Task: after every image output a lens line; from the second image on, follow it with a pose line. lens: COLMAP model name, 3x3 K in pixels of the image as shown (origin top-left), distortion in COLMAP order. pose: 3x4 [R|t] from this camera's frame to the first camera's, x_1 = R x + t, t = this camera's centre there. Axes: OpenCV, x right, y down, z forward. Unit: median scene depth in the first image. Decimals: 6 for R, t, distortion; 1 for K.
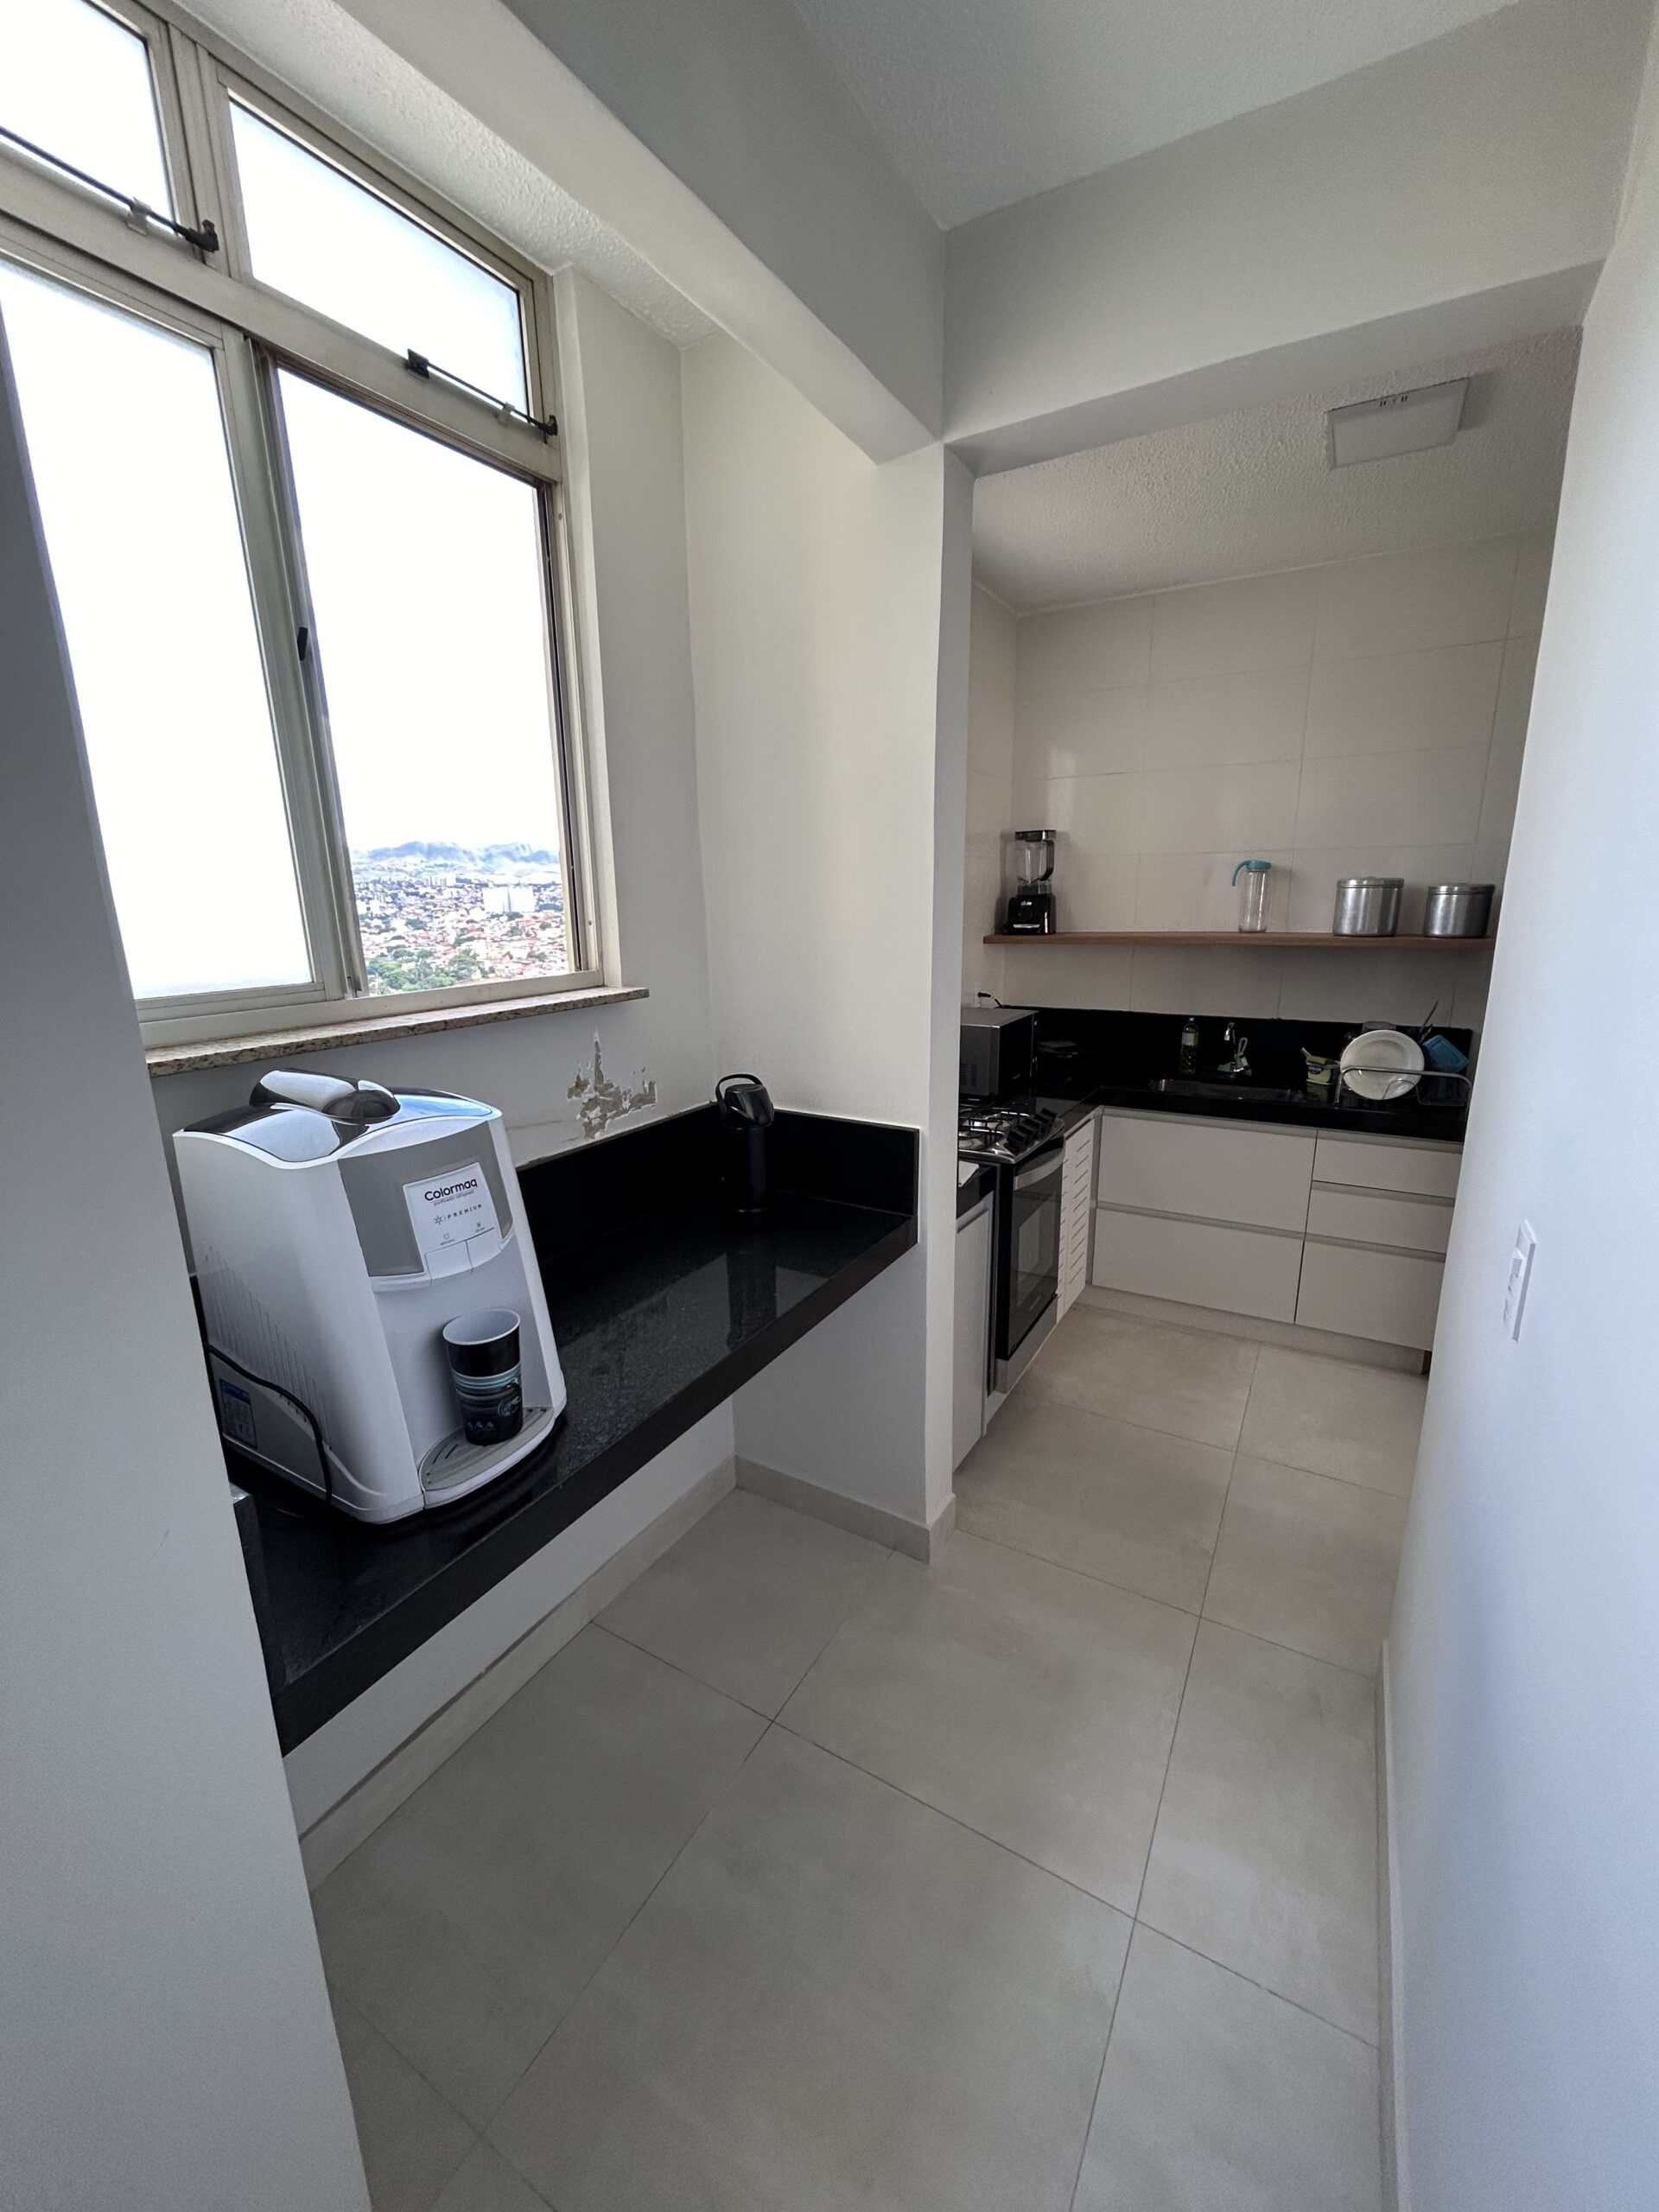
lens RADIAL K [[889.7, 0, 829.5], [0, 889.7, 1106.0], [0, 0, 1]] dist [-0.014502, 0.009684]
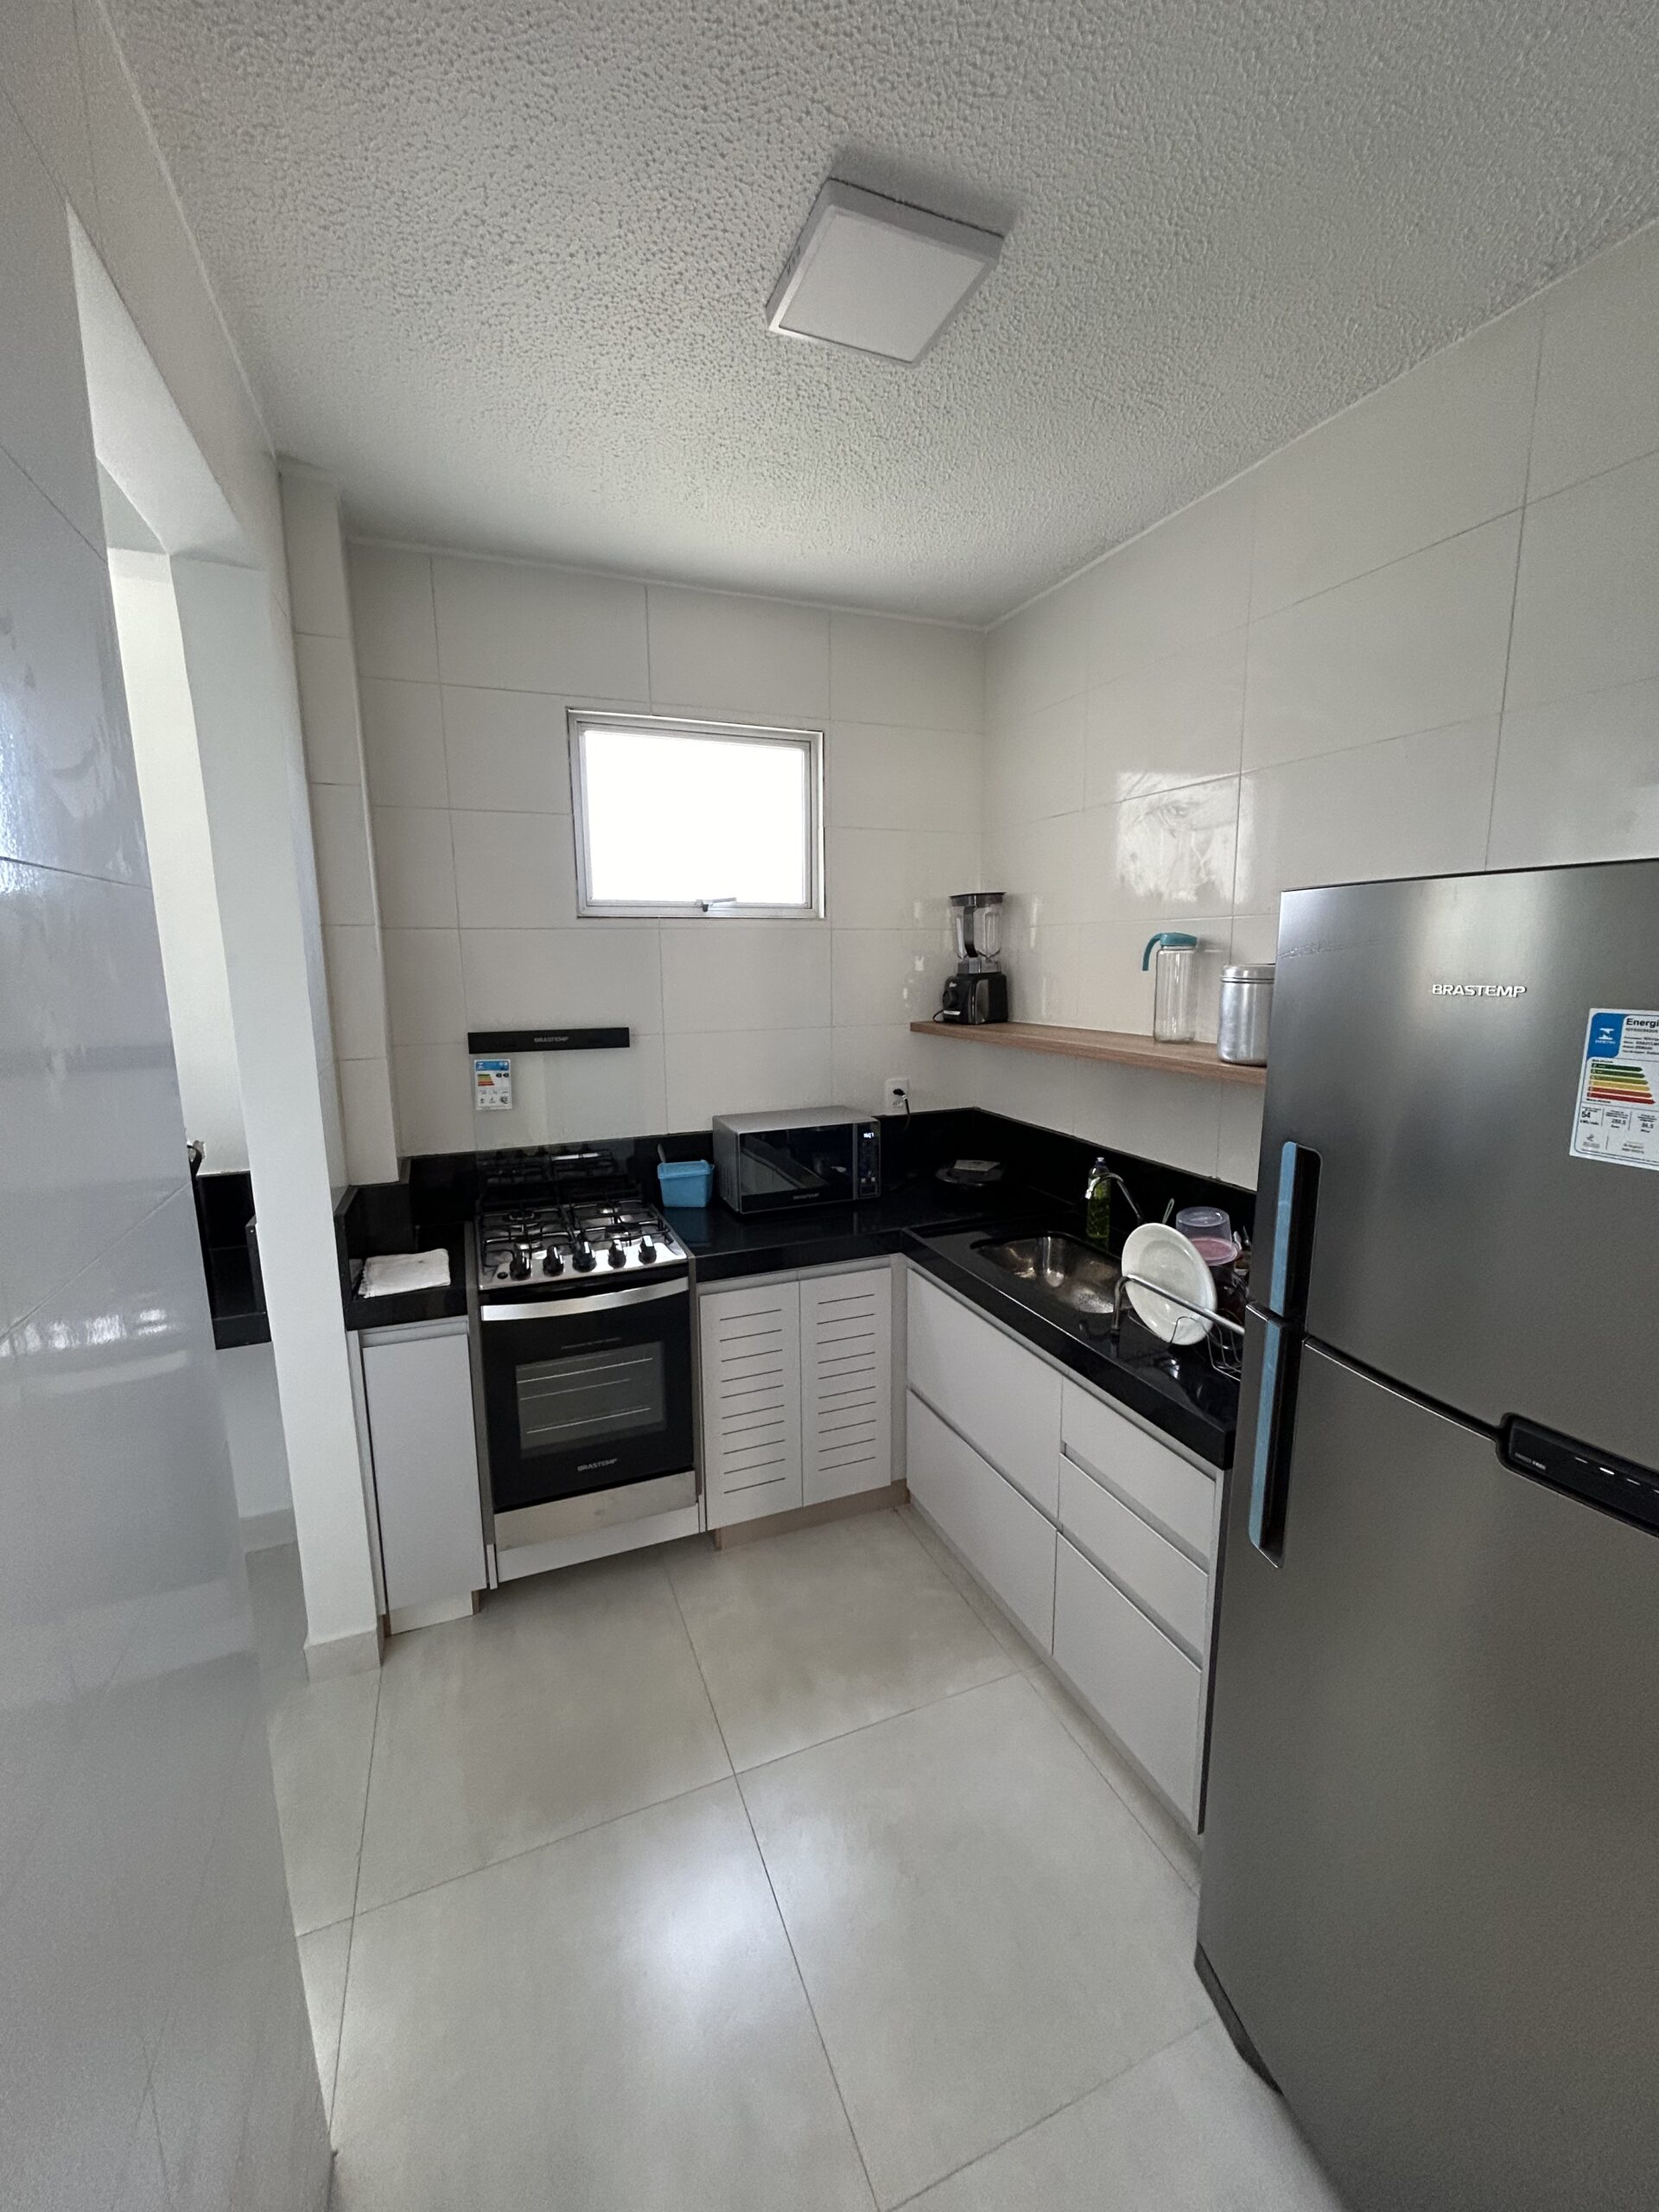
lens RADIAL K [[889.7, 0, 829.5], [0, 889.7, 1106.0], [0, 0, 1]] dist [-0.014502, 0.009684]
pose [[0.793757, 0.119162, -0.596447, 0.711721], [-0.151842, 0.988394, -0.004605, -0.114710], [0.588976, 0.094222, 0.802639, 0.351879]]
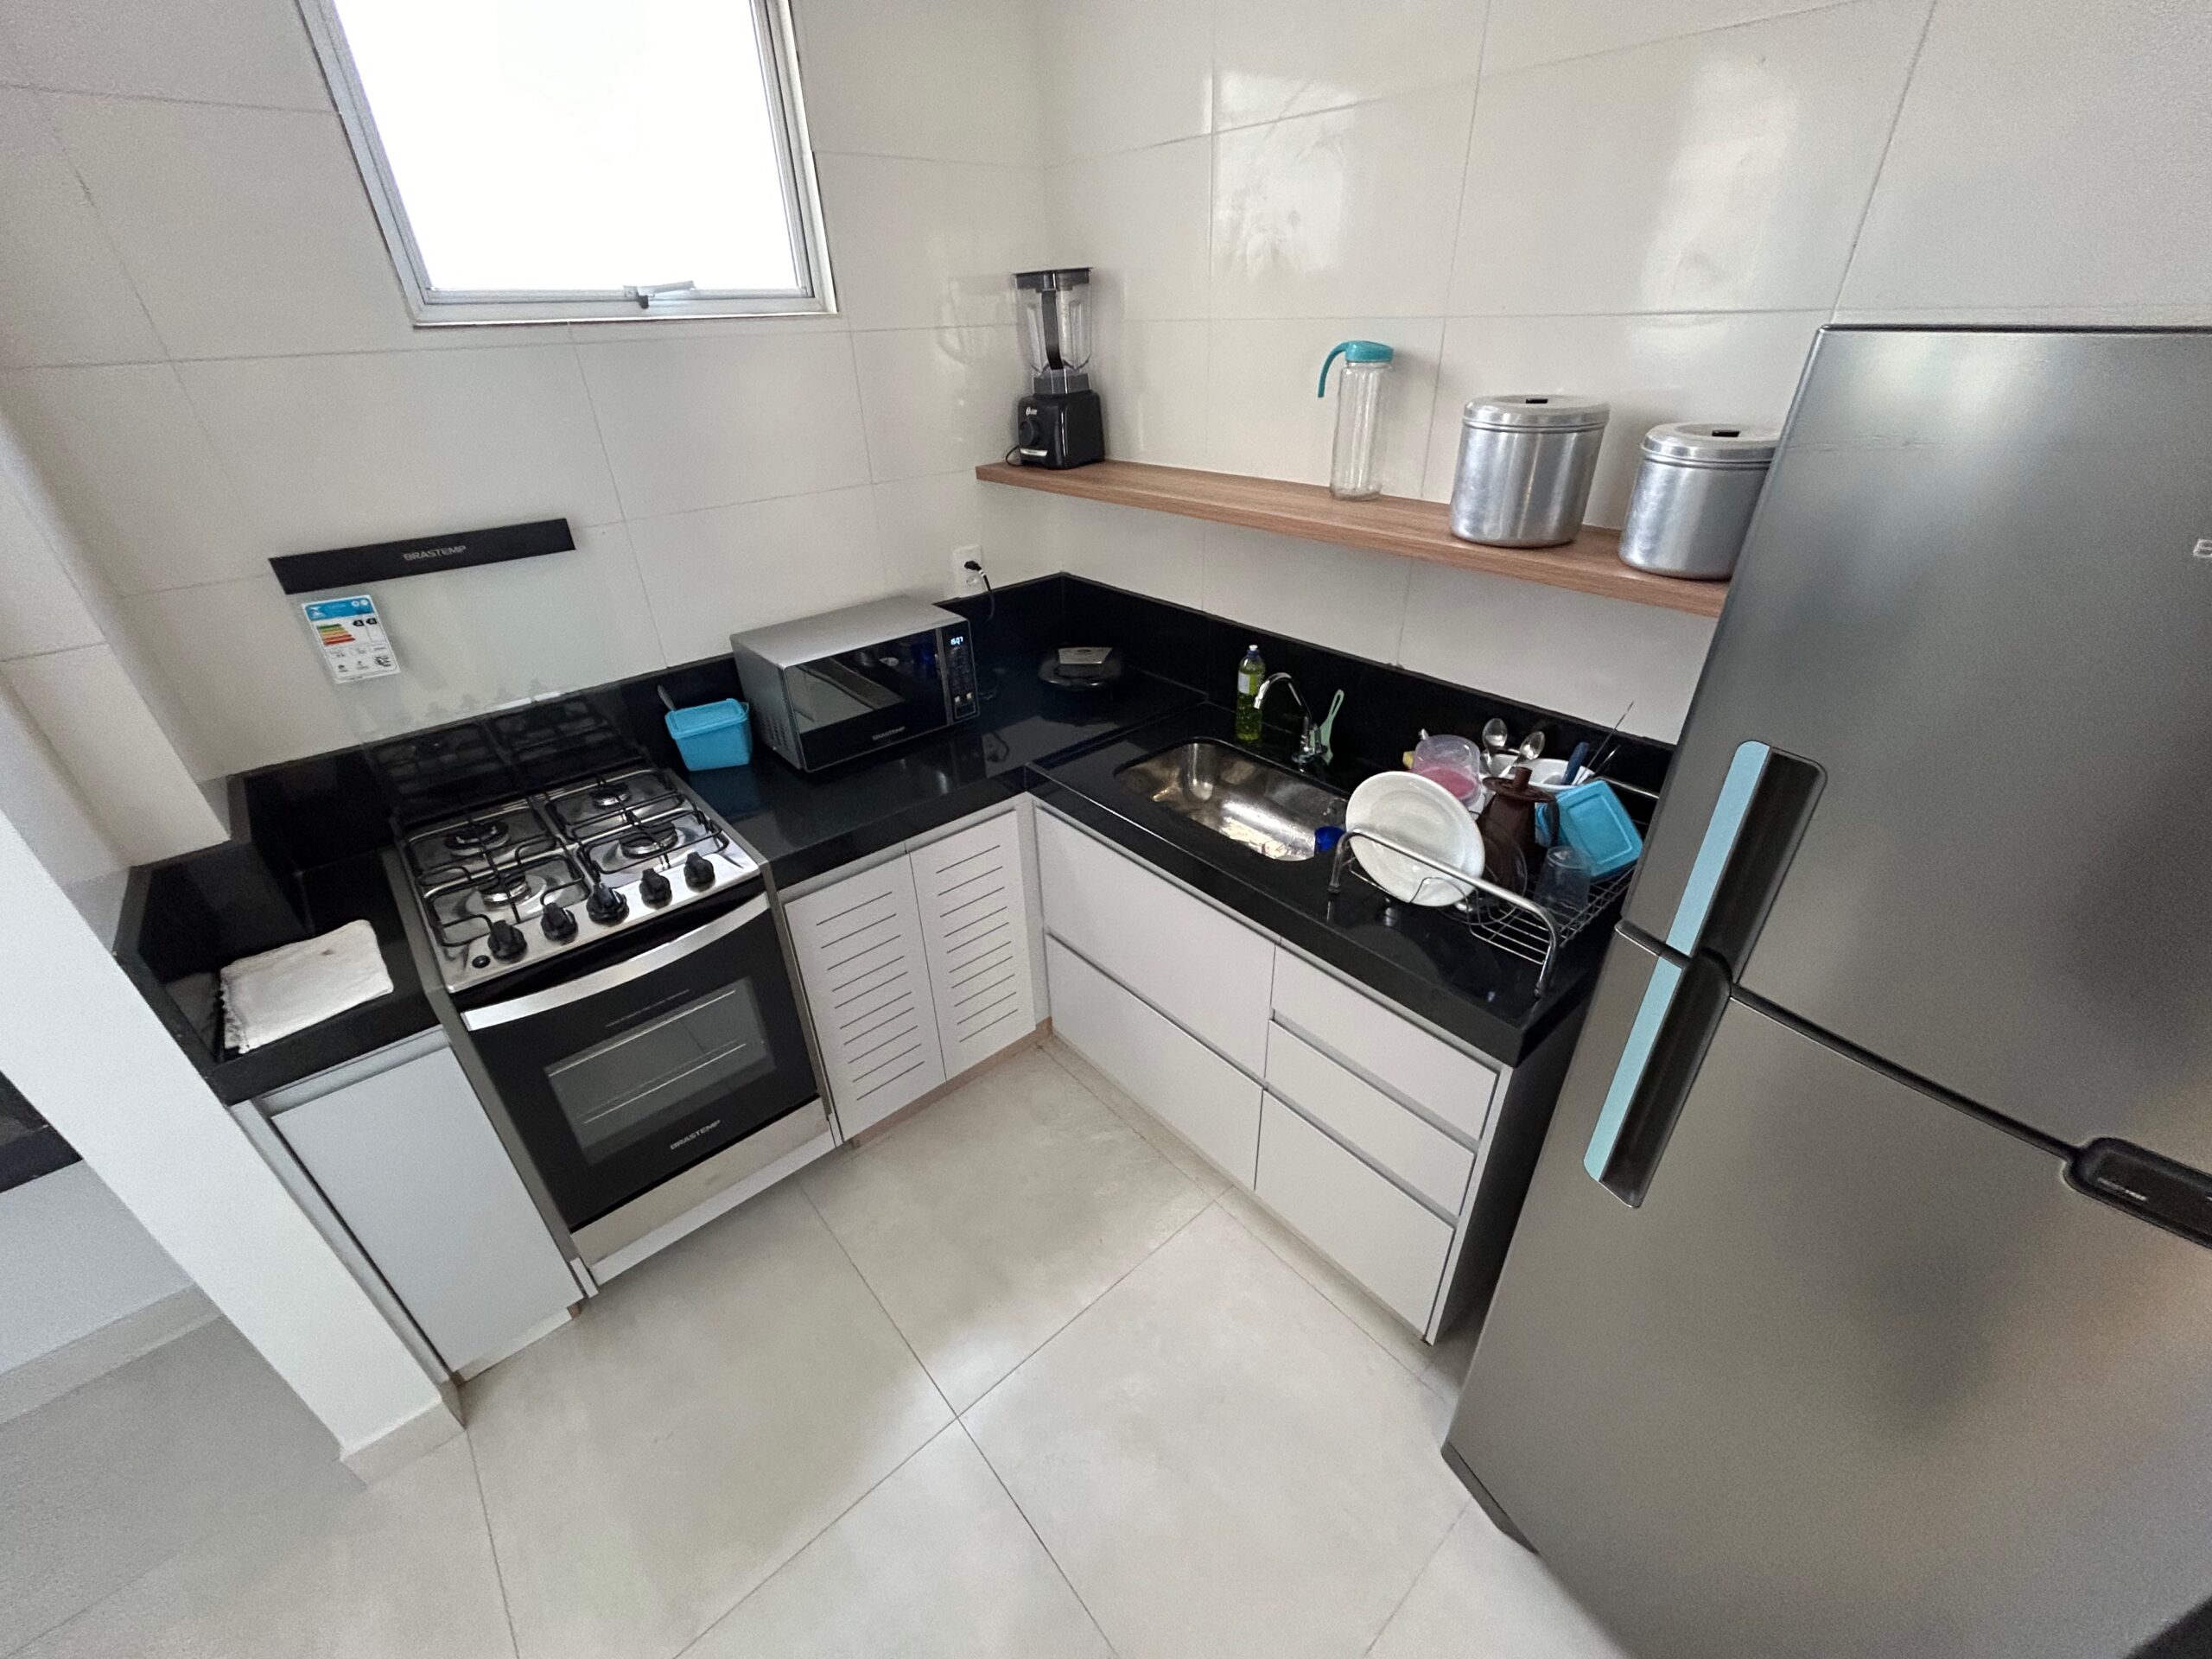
lens RADIAL K [[889.7, 0, 1106.0], [0, 889.7, 829.5], [0, 0, 1]] dist [-0.014502, 0.009684]
pose [[0.947862, 0.160619, -0.275244, 0.543595], [-0.070435, 0.947926, 0.310604, -0.173483], [0.310800, -0.275023, 0.909816, 0.465426]]
